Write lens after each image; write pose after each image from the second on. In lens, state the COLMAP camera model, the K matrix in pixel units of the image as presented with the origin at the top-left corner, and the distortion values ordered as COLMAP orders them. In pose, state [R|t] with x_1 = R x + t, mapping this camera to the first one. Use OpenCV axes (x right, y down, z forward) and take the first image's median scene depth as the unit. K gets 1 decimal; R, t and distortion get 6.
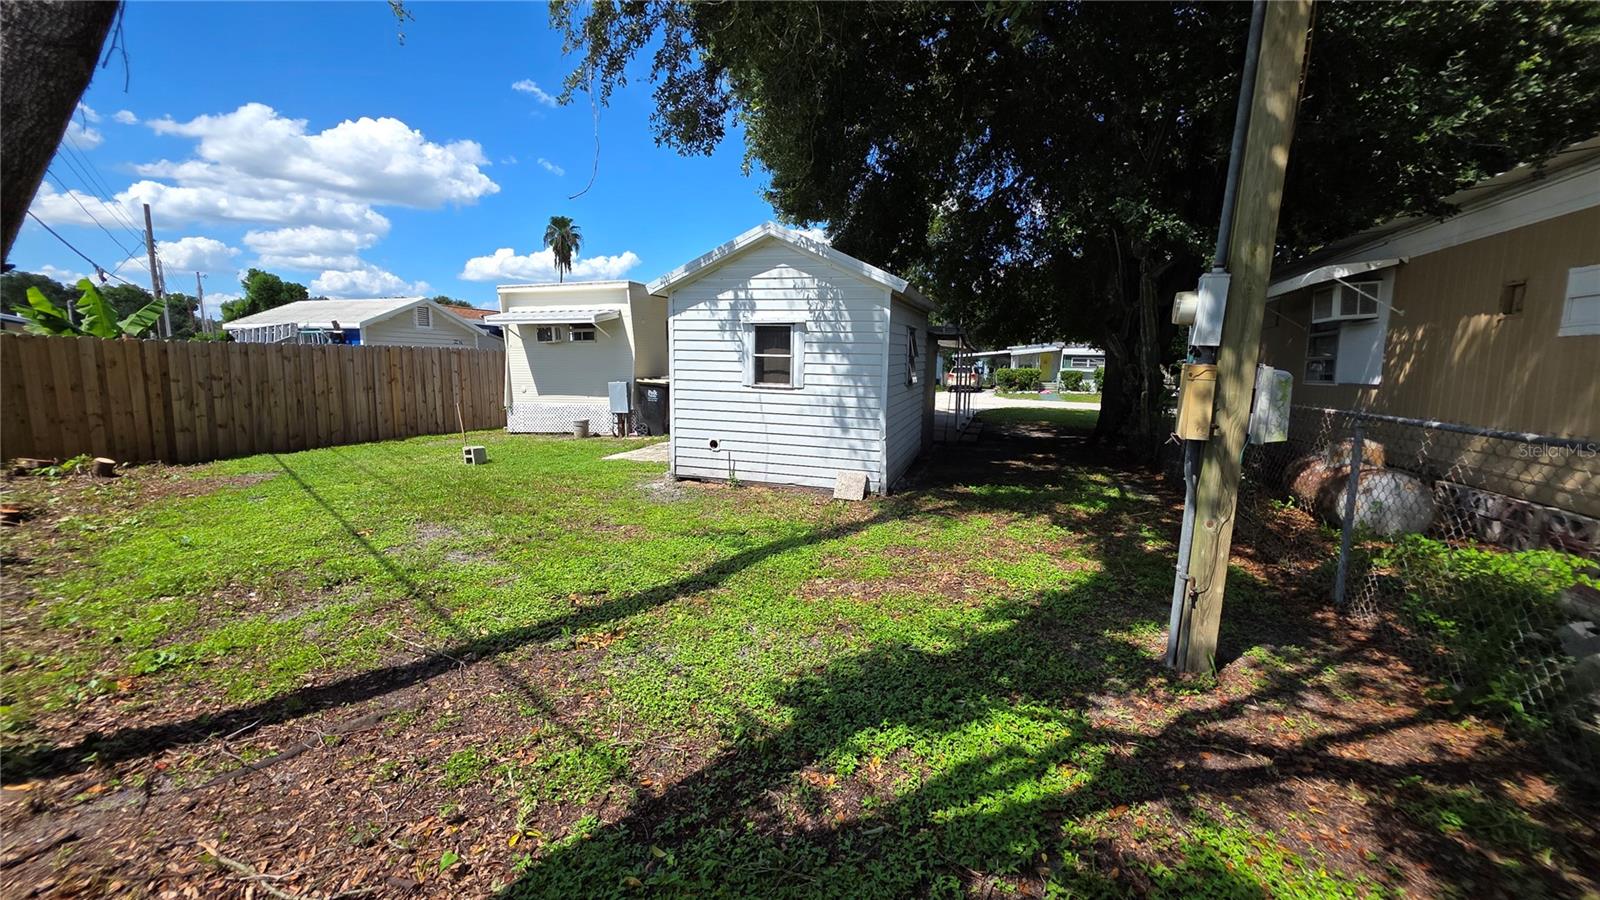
lens RADIAL K [[641.1, 0, 796.7], [0, 641.1, 452.3], [0, 0, 1]] dist [0.000090, -0.000607]
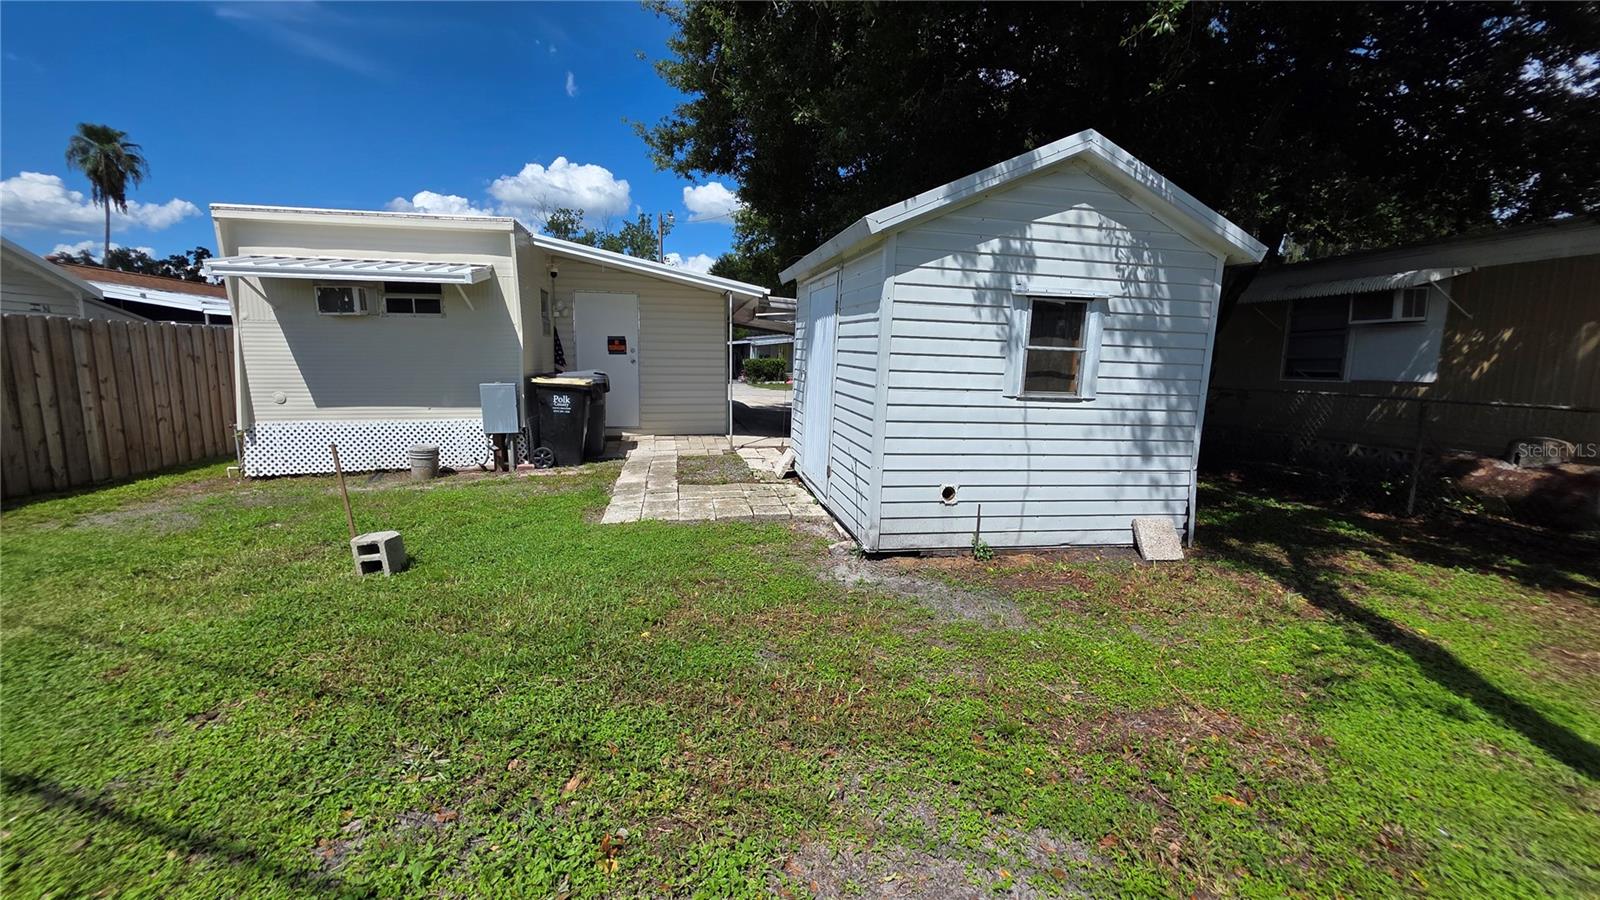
lens RADIAL K [[641.1, 0, 797.9], [0, 641.1, 452.9], [0, 0, 1]] dist [0.000090, -0.000607]
pose [[0.876586, -0.064543, 0.476897, -0.561792], [0.055935, 0.997914, 0.032243, -0.081307], [-0.477984, -0.001589, 0.878367, 0.557049]]
